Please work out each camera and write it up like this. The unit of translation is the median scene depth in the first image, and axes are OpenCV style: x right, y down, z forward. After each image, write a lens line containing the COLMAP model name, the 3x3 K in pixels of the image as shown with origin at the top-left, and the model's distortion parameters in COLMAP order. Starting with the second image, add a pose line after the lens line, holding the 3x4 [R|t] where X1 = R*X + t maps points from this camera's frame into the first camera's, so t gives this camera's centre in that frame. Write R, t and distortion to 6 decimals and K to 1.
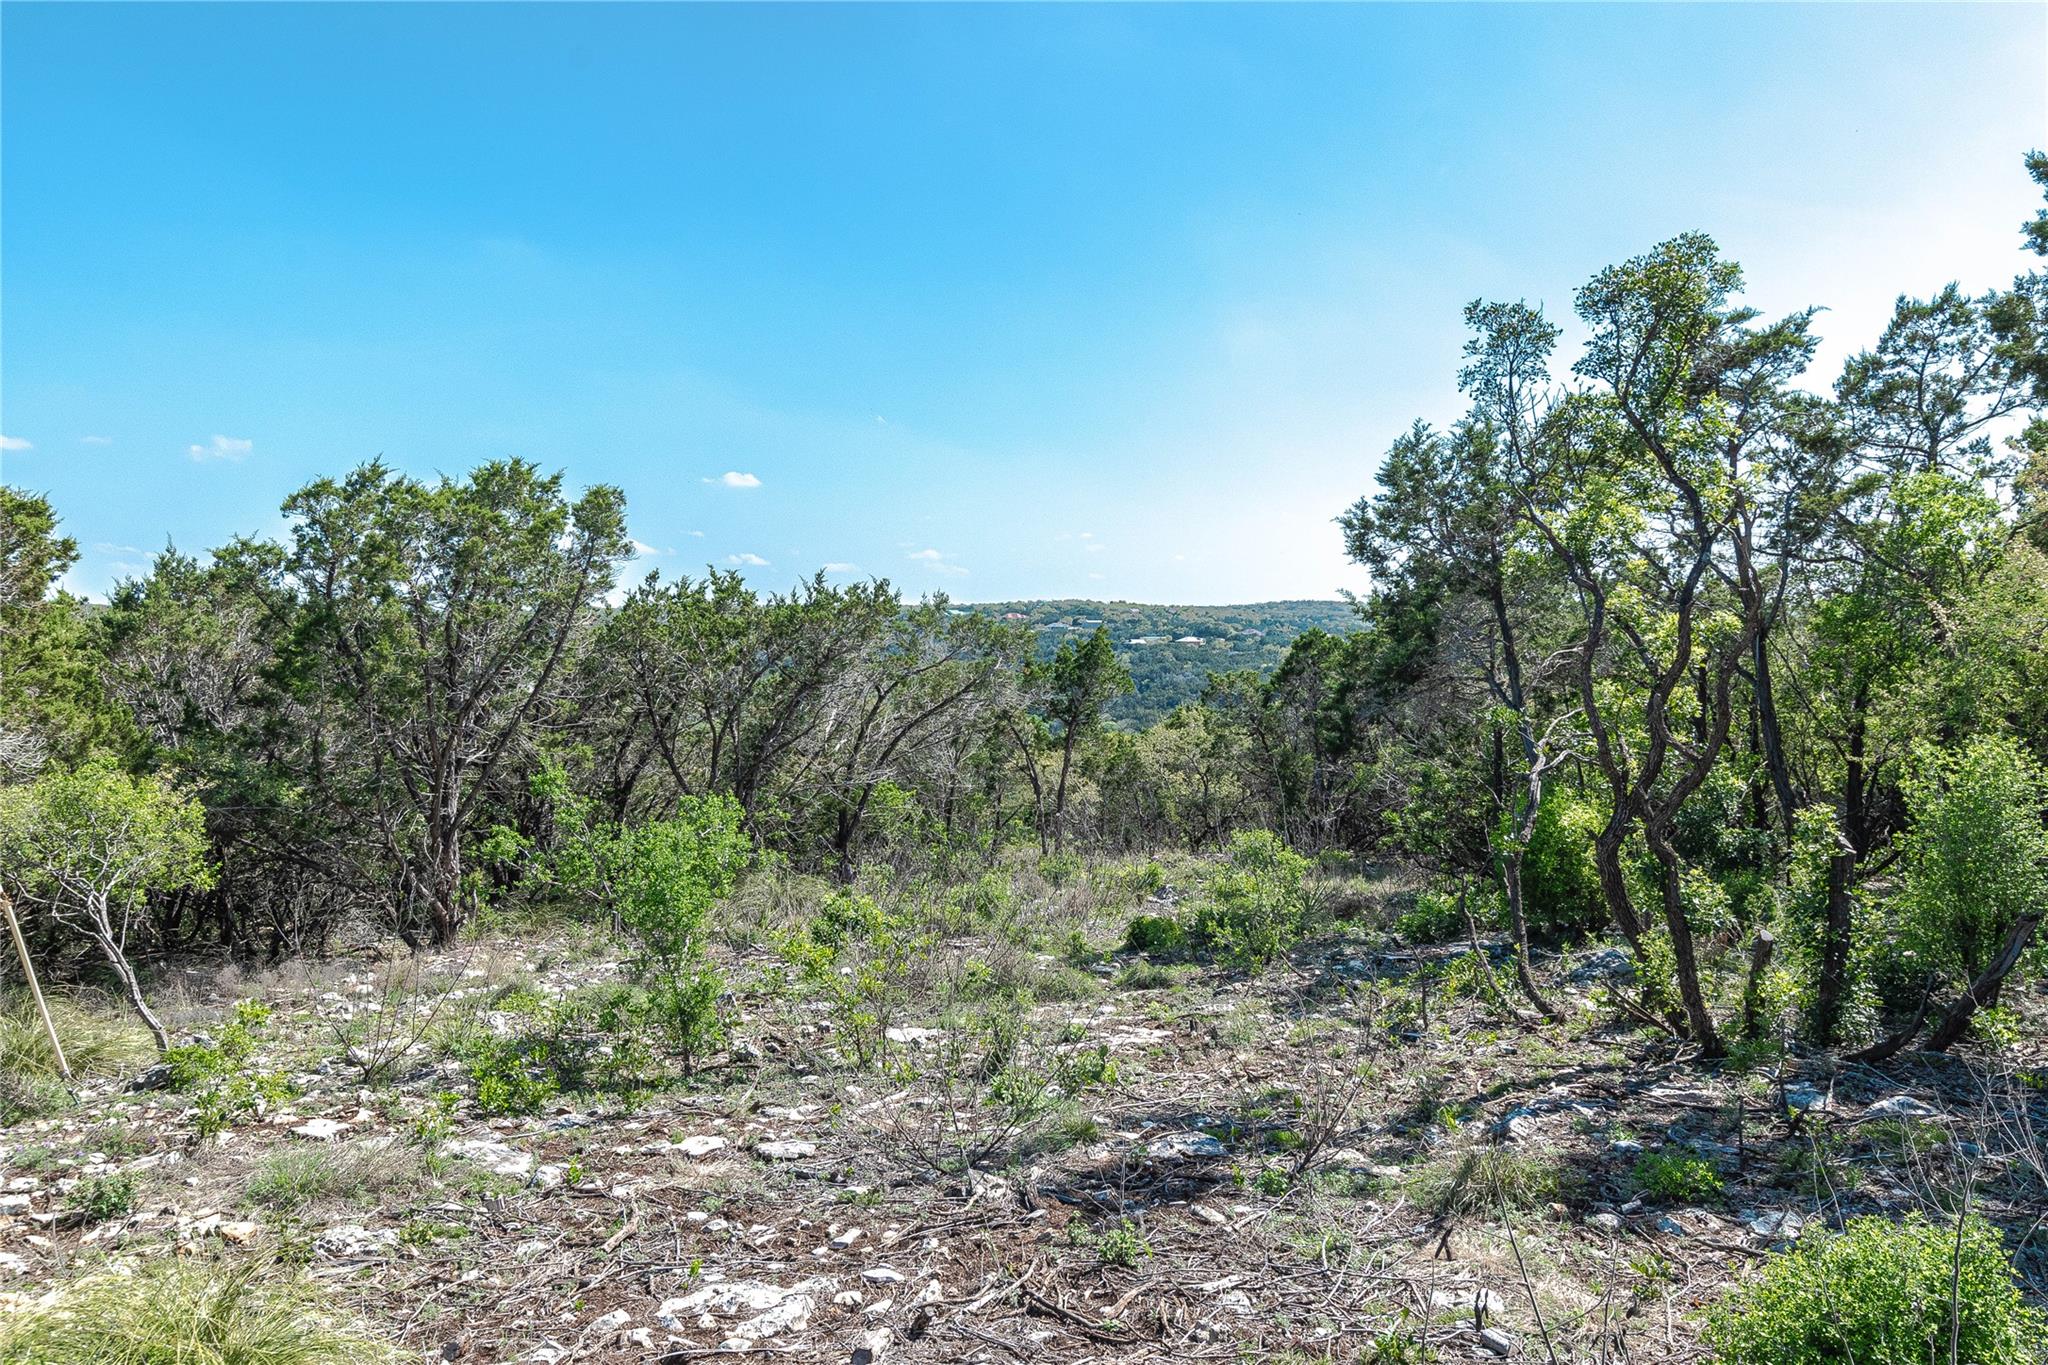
lens RADIAL K [[1478.7, 0, 1022.8], [0, 1478.7, 679.9], [0, 0, 1]] dist [-0.001400, -0.000146]
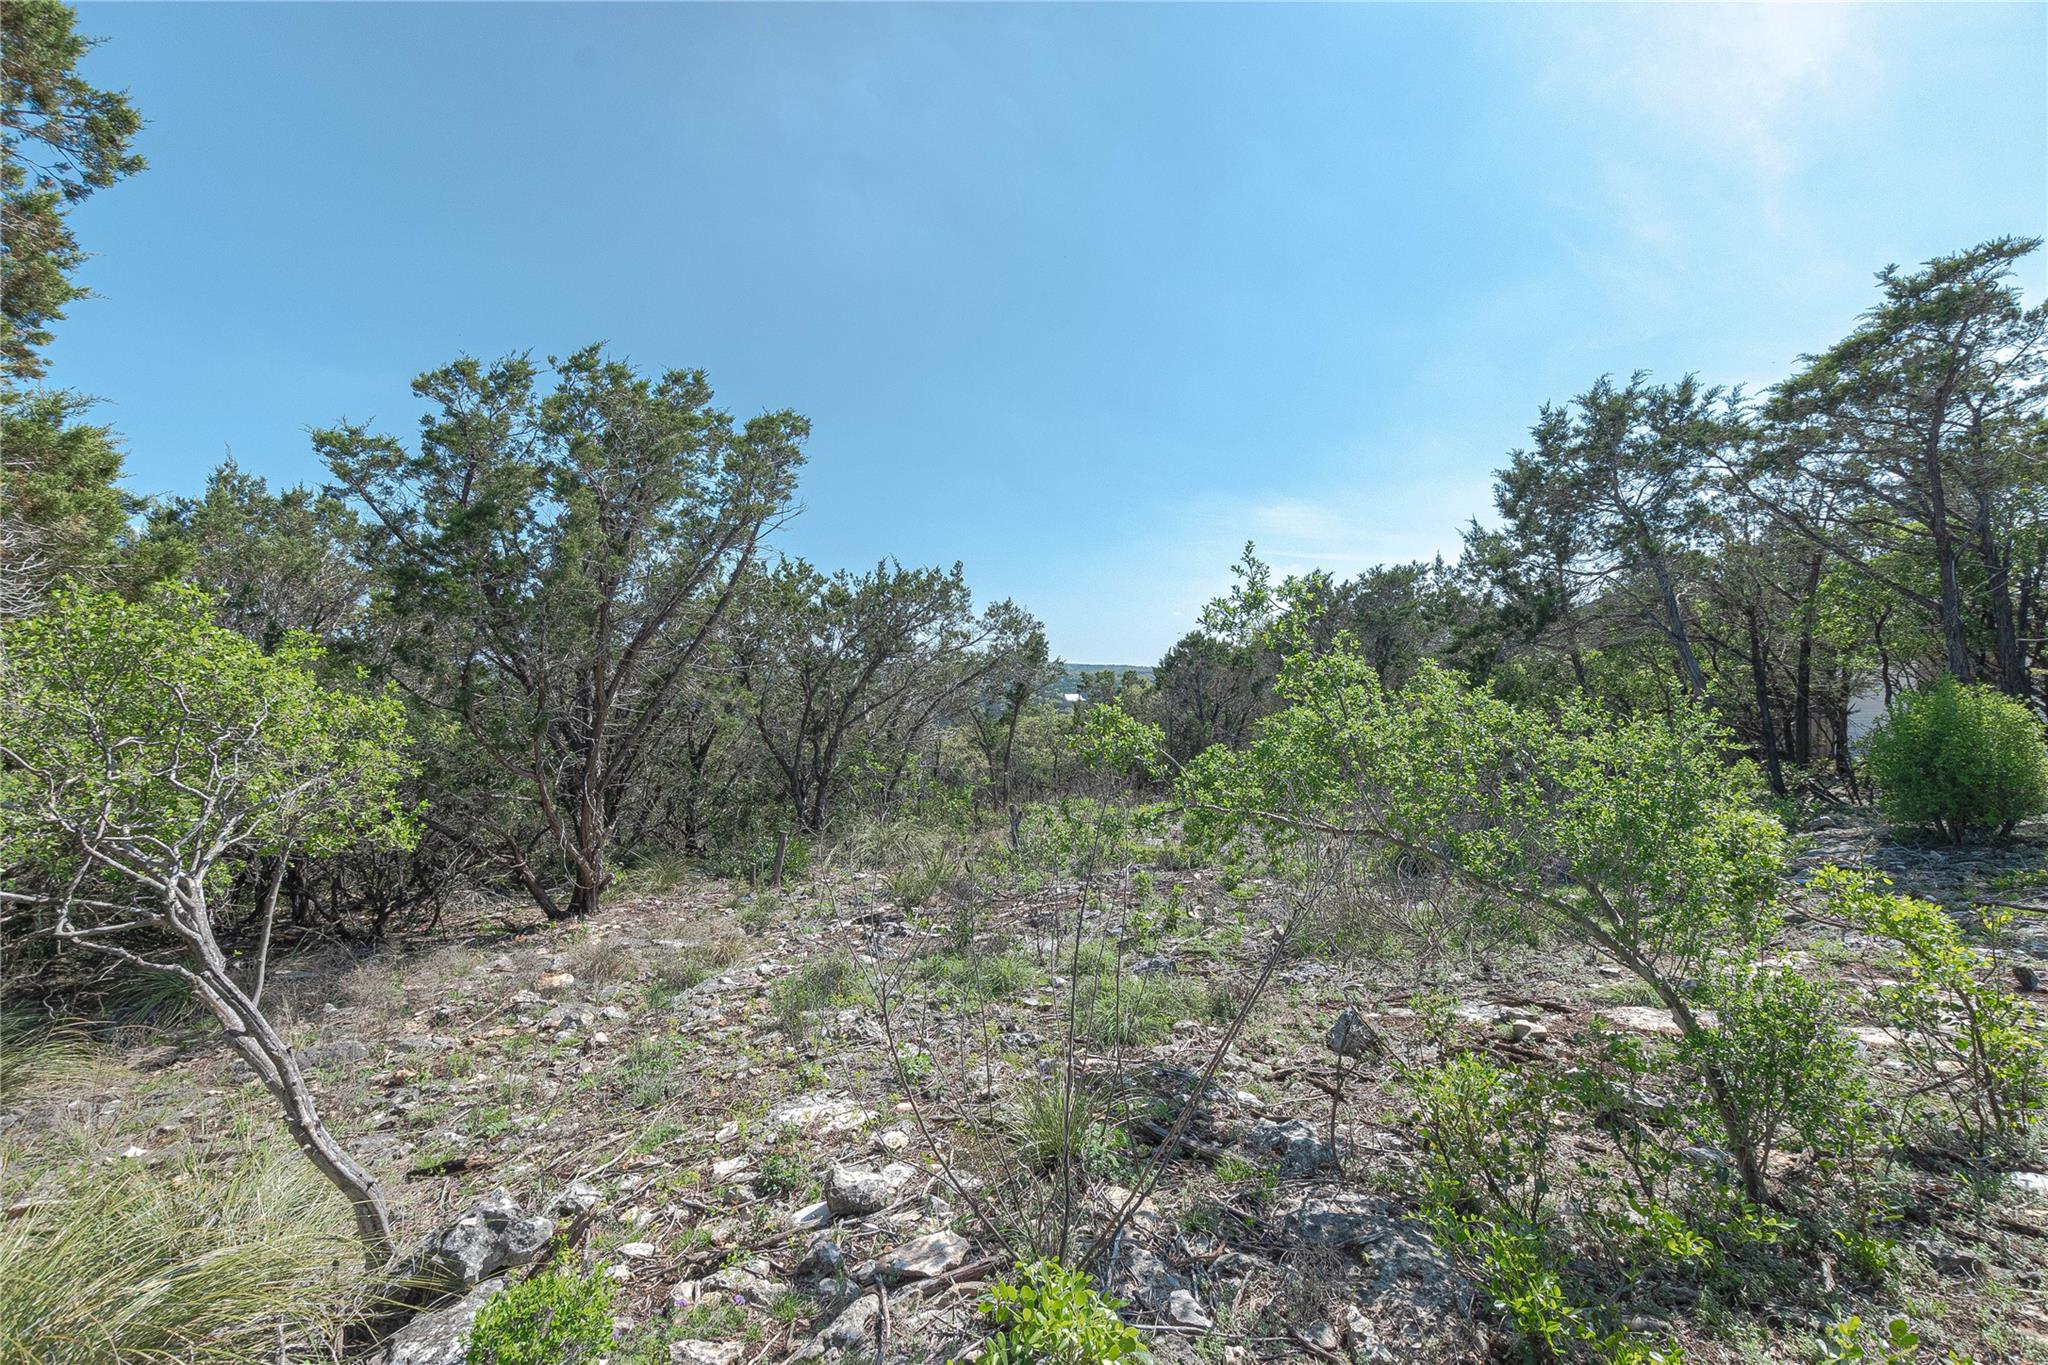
lens RADIAL K [[880.6, 0, 1026.0], [0, 880.6, 685.1], [0, 0, 1]] dist [-0.001430, 0.000200]
pose [[0.967215, -0.000919, 0.253956, -0.291255], [0.008231, 0.999582, -0.027728, 0.063759], [-0.253824, 0.028909, 0.966818, 0.440875]]
